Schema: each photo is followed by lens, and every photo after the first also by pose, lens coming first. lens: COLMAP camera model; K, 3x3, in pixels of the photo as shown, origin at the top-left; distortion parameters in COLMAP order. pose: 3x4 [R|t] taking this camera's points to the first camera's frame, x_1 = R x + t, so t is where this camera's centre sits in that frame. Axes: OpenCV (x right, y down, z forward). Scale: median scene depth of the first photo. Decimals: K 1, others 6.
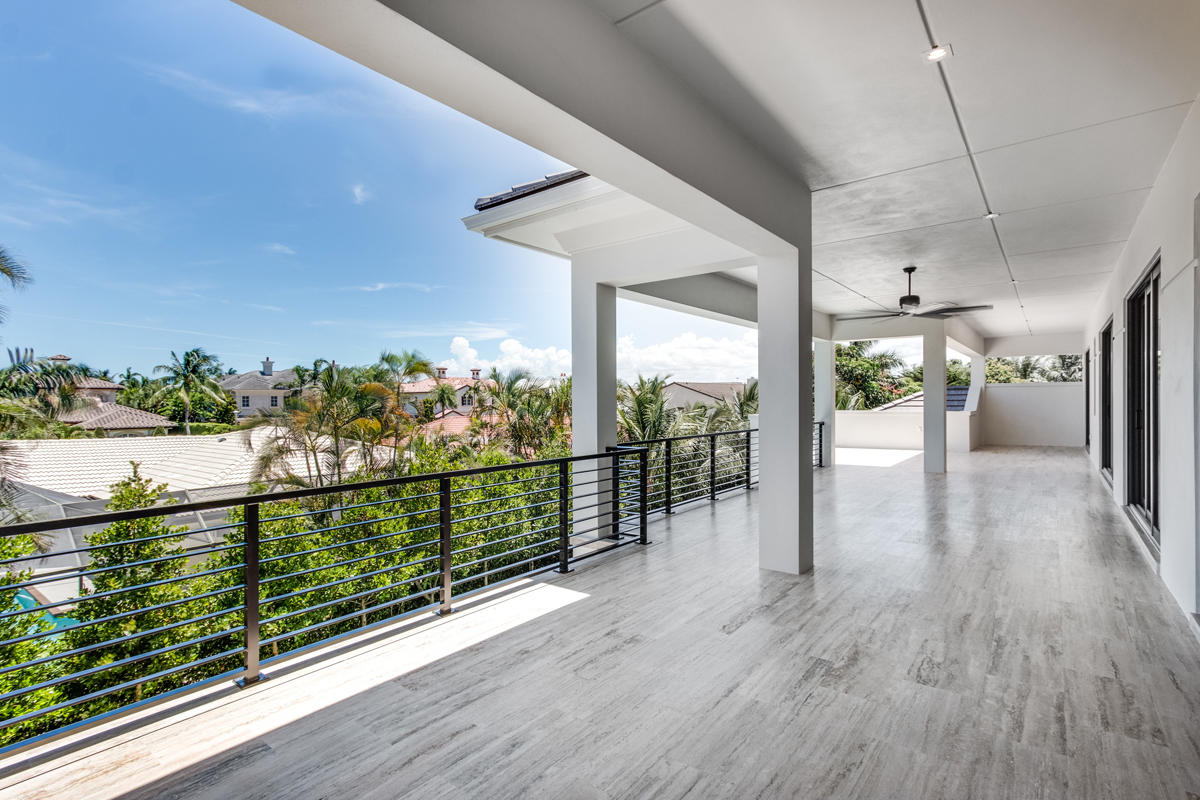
lens RADIAL K [[558.4, 0, 591.5], [0, 558.4, 402.5], [0, 0, 1]] dist [-0.004067, 0.001657]
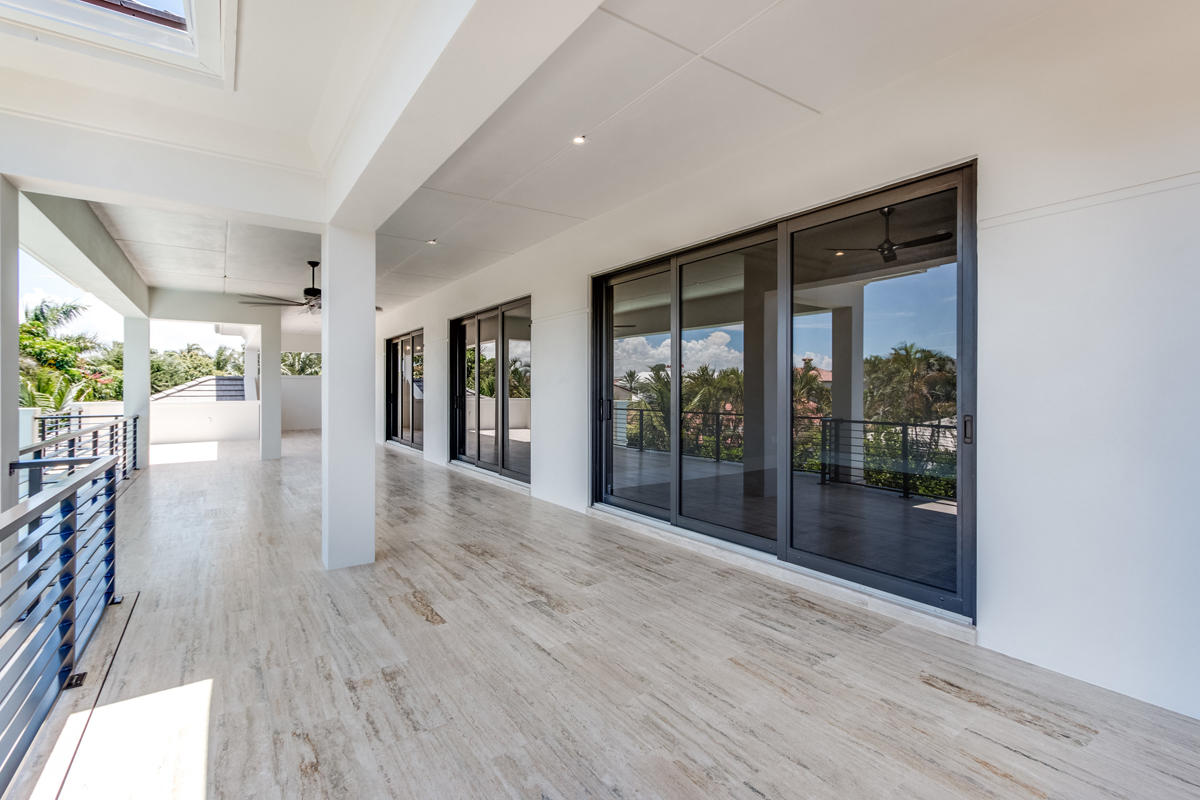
lens RADIAL K [[558.4, 0, 592.2], [0, 558.4, 394.6], [0, 0, 1]] dist [-0.004067, 0.001657]
pose [[0.288880, -0.001860, 0.957364, -0.619226], [0.002978, 0.999995, 0.001044, 0.026583], [-0.957361, 0.002550, 0.288884, 0.505689]]
